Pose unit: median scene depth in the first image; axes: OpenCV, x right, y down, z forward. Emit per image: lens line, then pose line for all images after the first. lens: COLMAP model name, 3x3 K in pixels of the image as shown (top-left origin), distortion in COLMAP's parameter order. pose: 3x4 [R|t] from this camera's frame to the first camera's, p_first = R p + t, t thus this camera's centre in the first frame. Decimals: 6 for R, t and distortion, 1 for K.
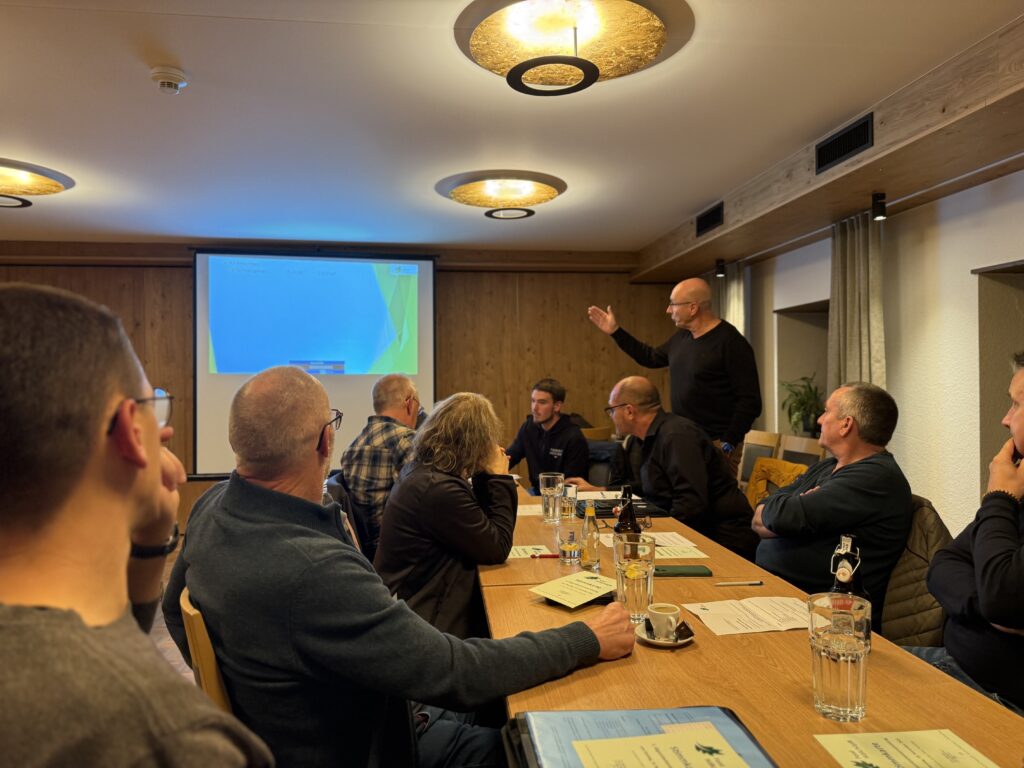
lens RADIAL K [[705.7, 0, 512.0], [0, 705.7, 384.0], [0, 0, 1]] dist [0.008520, -0.000716]
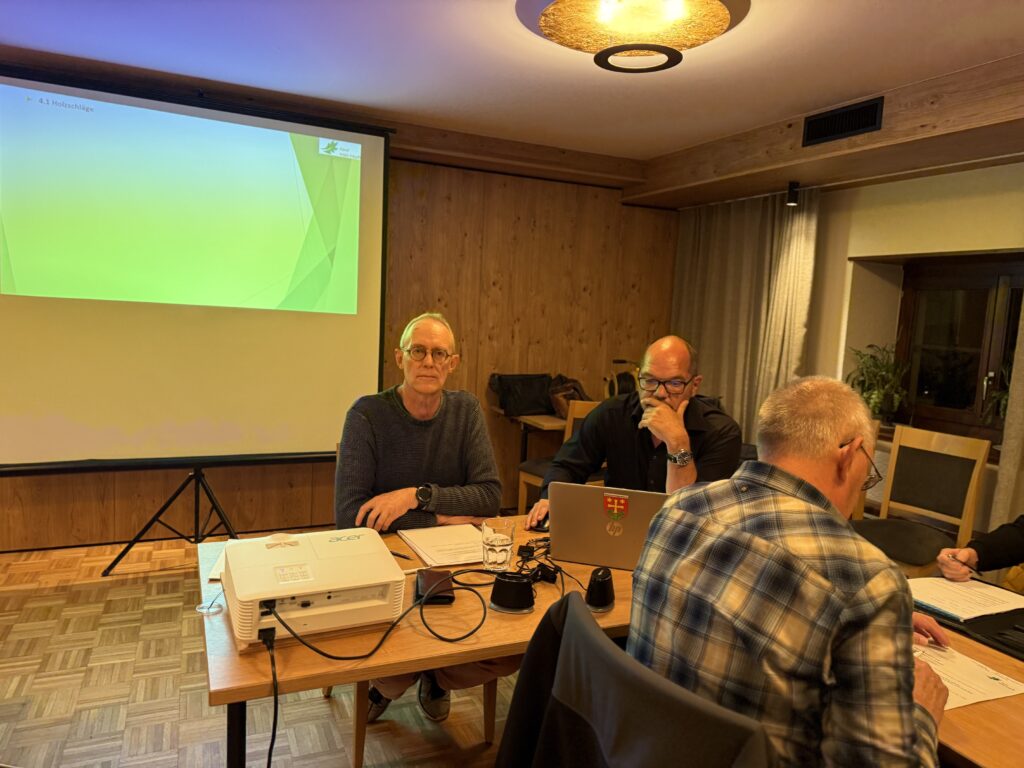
lens RADIAL K [[710.7, 0, 514.6], [0, 710.7, 397.7], [0, 0, 1]] dist [0.017089, -0.002093]
pose [[0.943373, 0.009994, 0.331583, -0.238364], [-0.051517, 0.991833, 0.116674, -0.022645], [-0.327709, -0.127149, 0.936184, 0.354882]]
